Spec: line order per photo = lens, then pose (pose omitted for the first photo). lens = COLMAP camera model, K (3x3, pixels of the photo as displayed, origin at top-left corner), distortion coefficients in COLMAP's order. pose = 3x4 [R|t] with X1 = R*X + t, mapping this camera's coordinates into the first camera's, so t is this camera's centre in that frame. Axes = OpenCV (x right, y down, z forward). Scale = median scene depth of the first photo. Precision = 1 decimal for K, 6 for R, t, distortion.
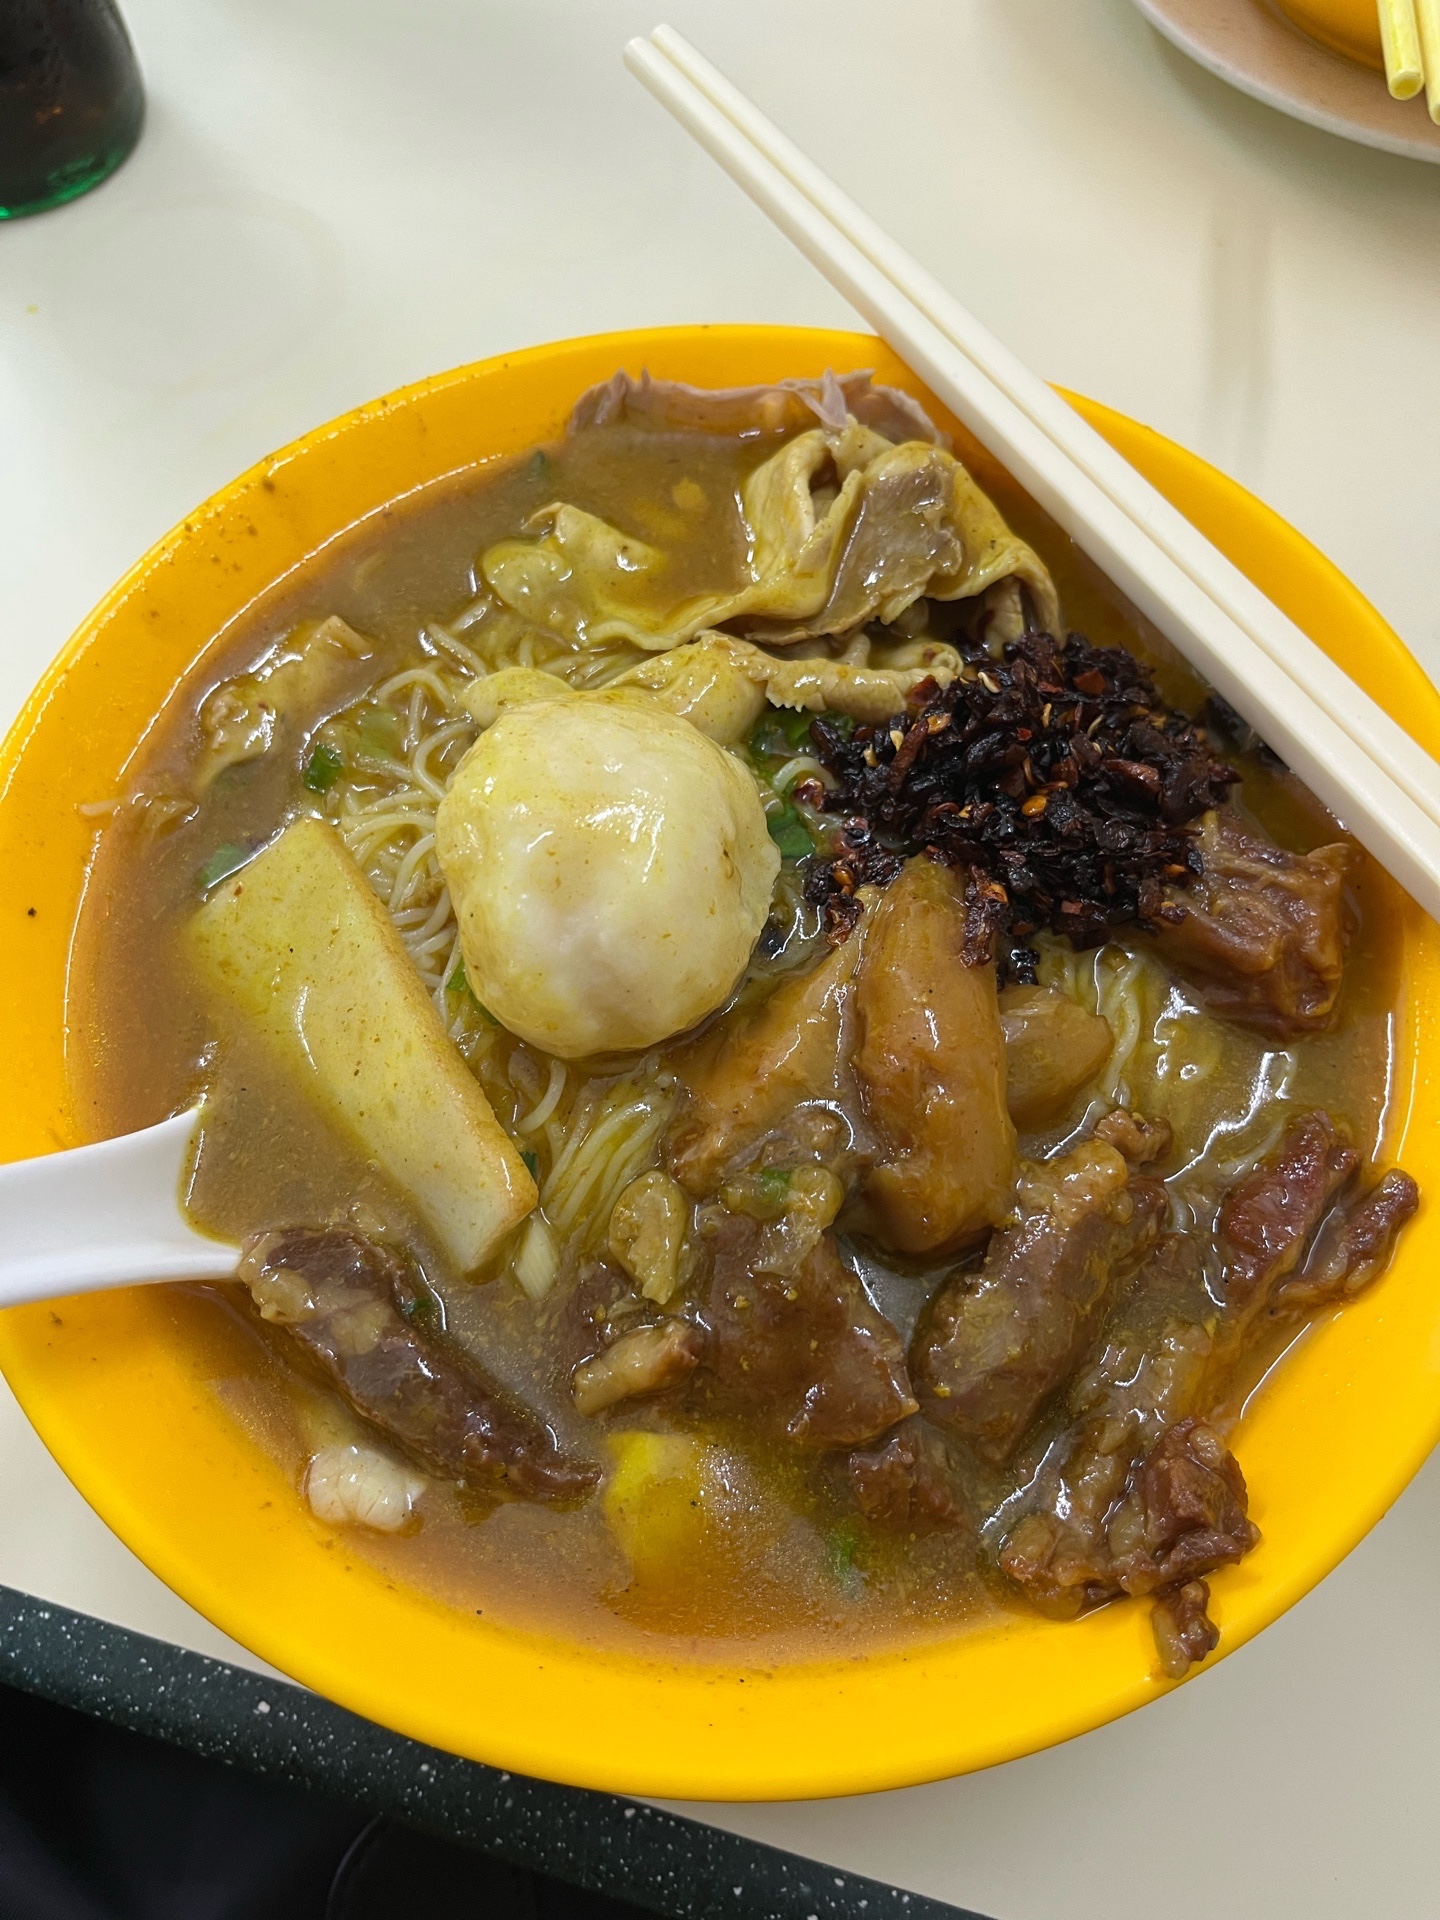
lens RADIAL K [[1459.4, 0, 717.9], [0, 1459.4, 959.8], [0, 0, 1]] dist [0.002050, -0.016646]
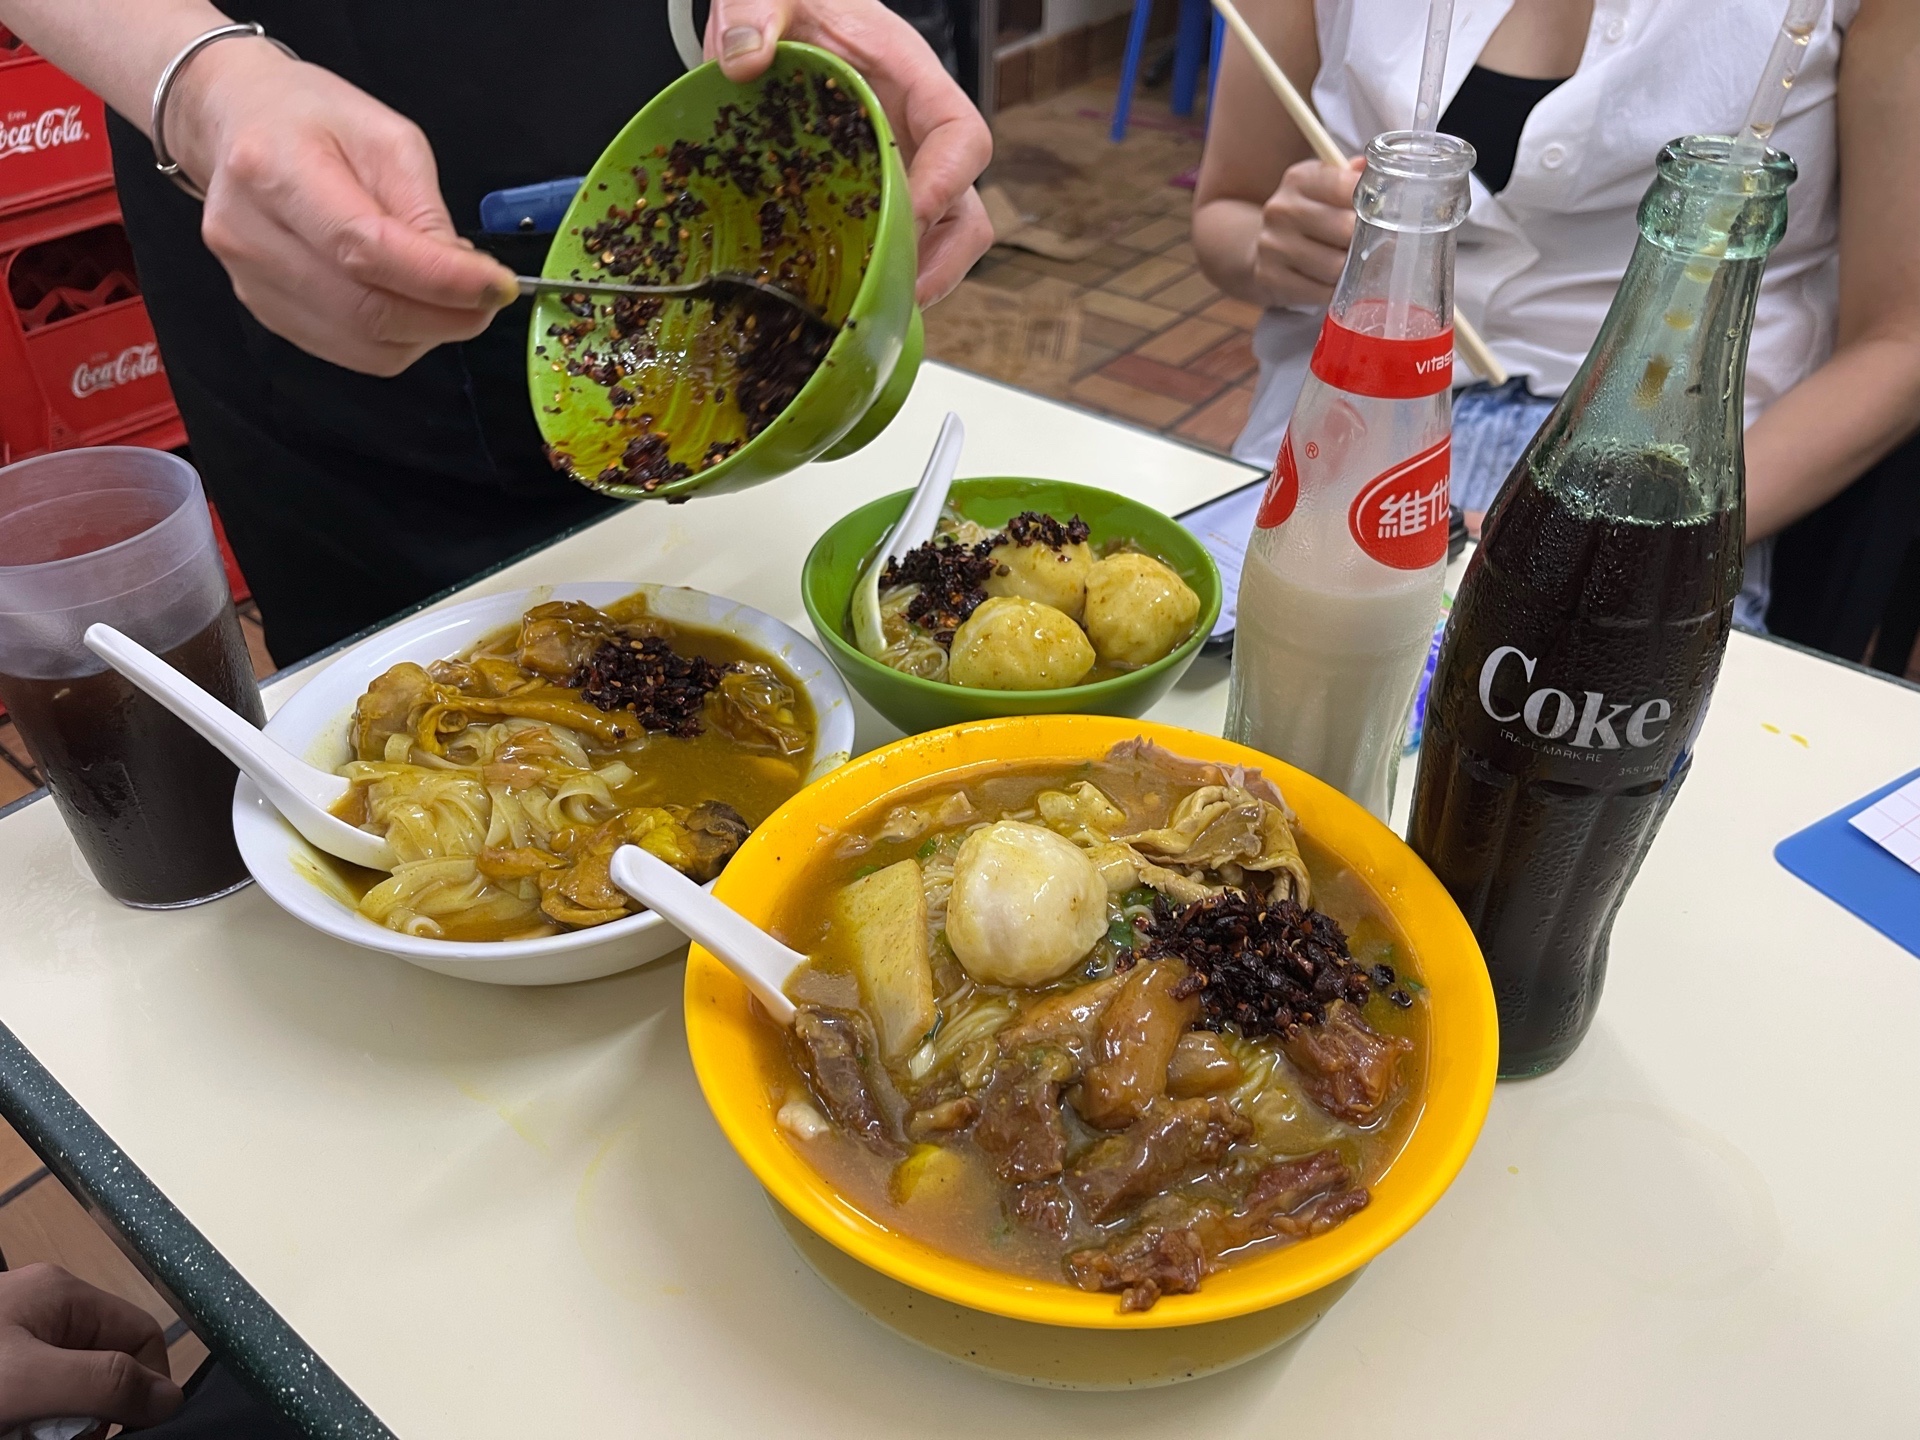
lens RADIAL K [[1459.4, 0, 958.0], [0, 1459.4, 710.5], [0, 0, 1]] dist [0.002050, -0.016646]
pose [[0.900163, 0.253561, -0.354139, 0.476961], [-0.393128, 0.823017, -0.409992, 0.569111], [0.187505, 0.508281, 0.840531, -0.877056]]
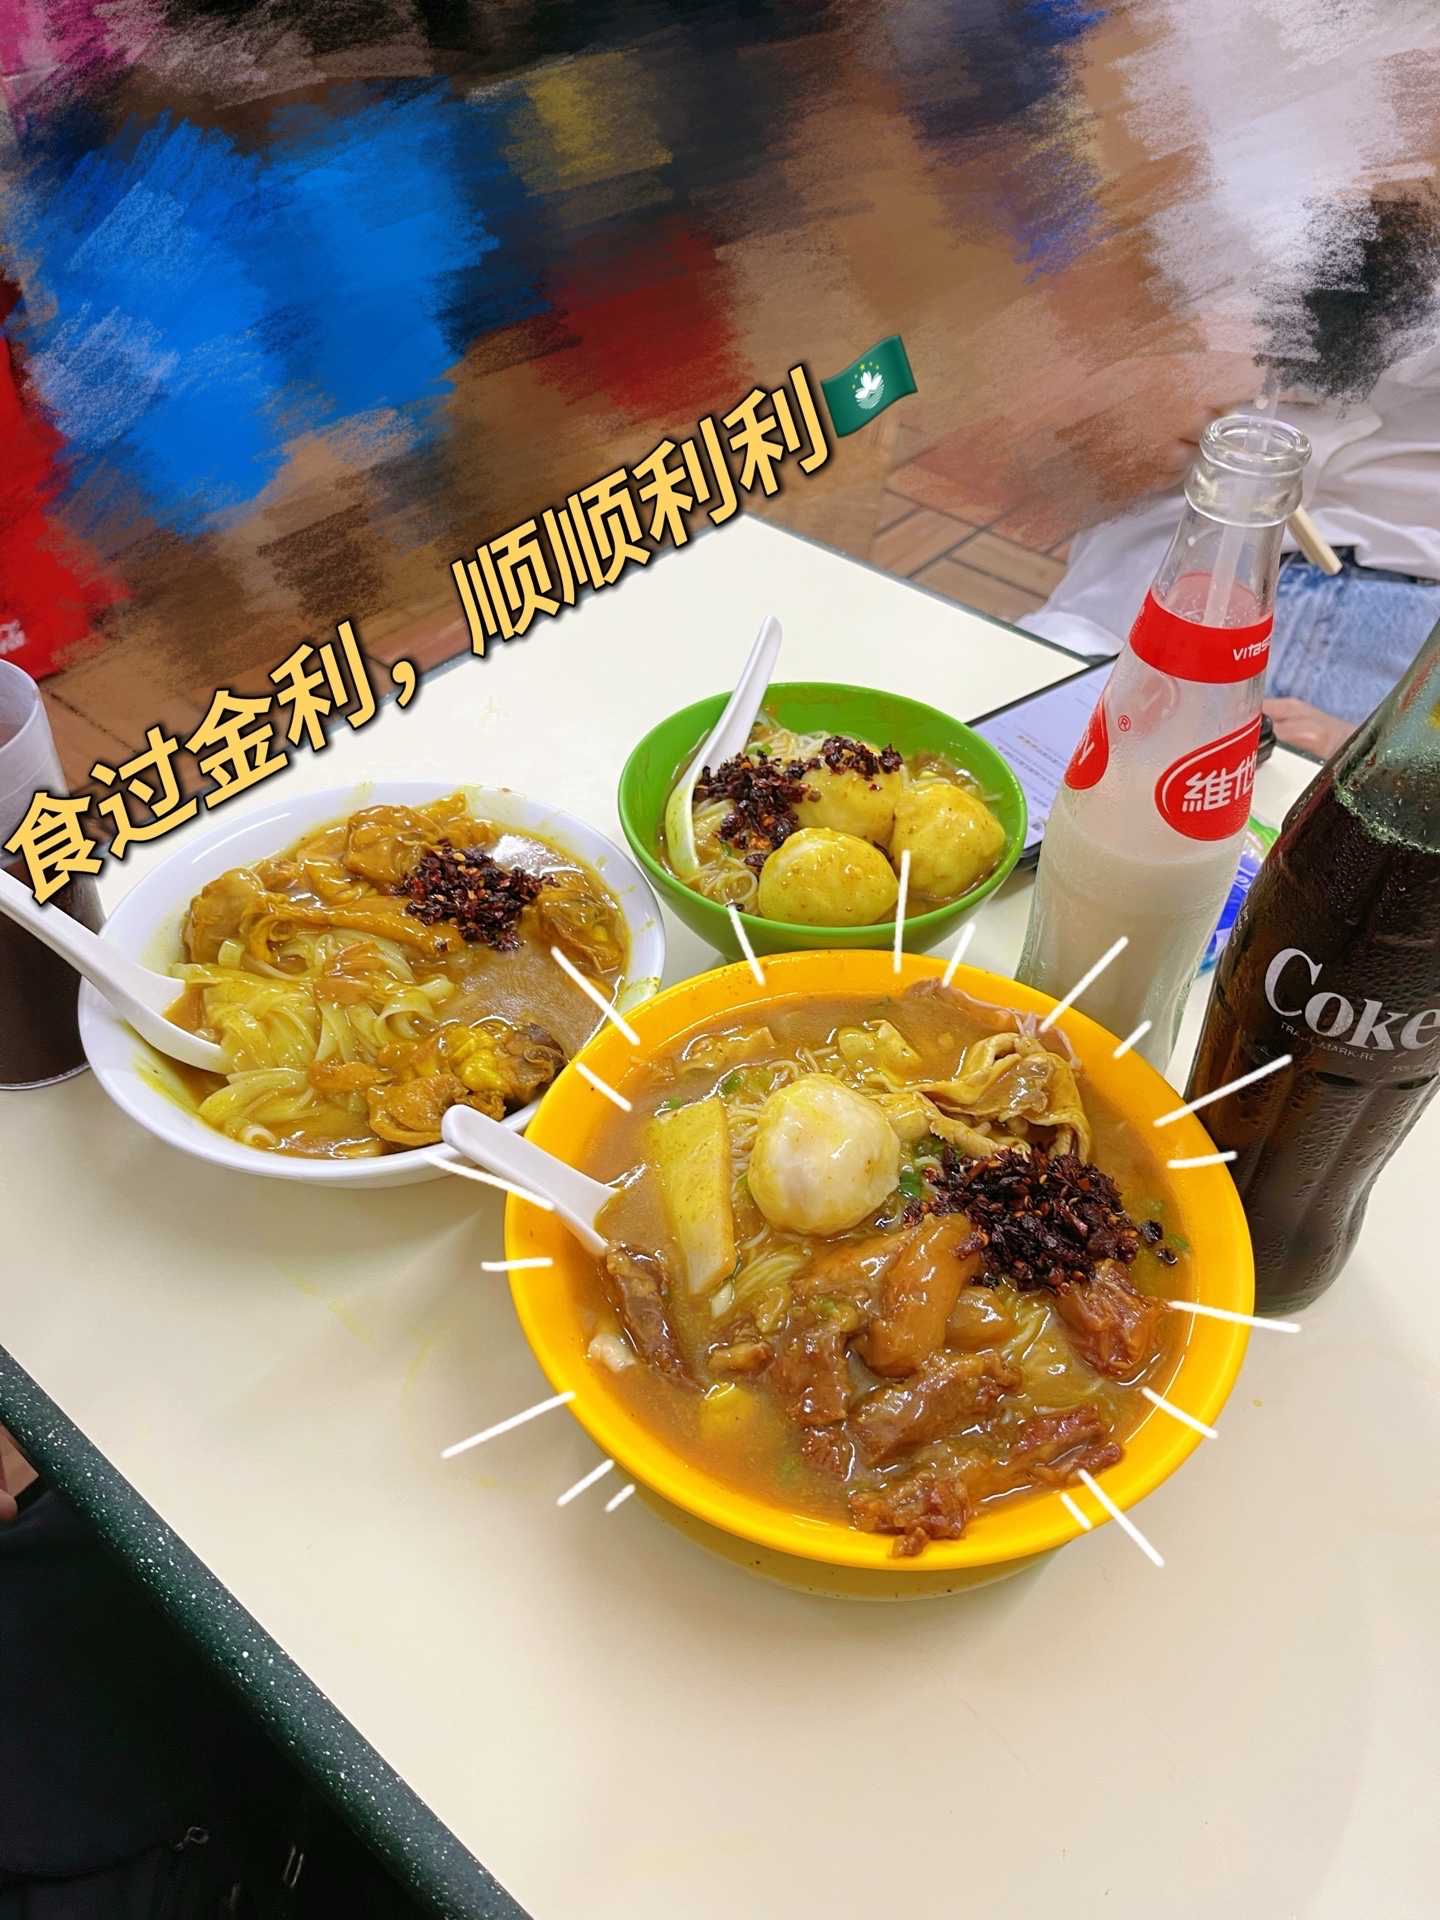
lens RADIAL K [[1459.4, 0, 731.2], [0, 1459.4, 974.0], [0, 0, 1]] dist [0.002050, -0.016646]
pose [[0.883491, 0.337717, -0.324639, 0.406379], [-0.433174, 0.852798, -0.291711, 0.389418], [0.178336, 0.398349, 0.899730, -1.098955]]
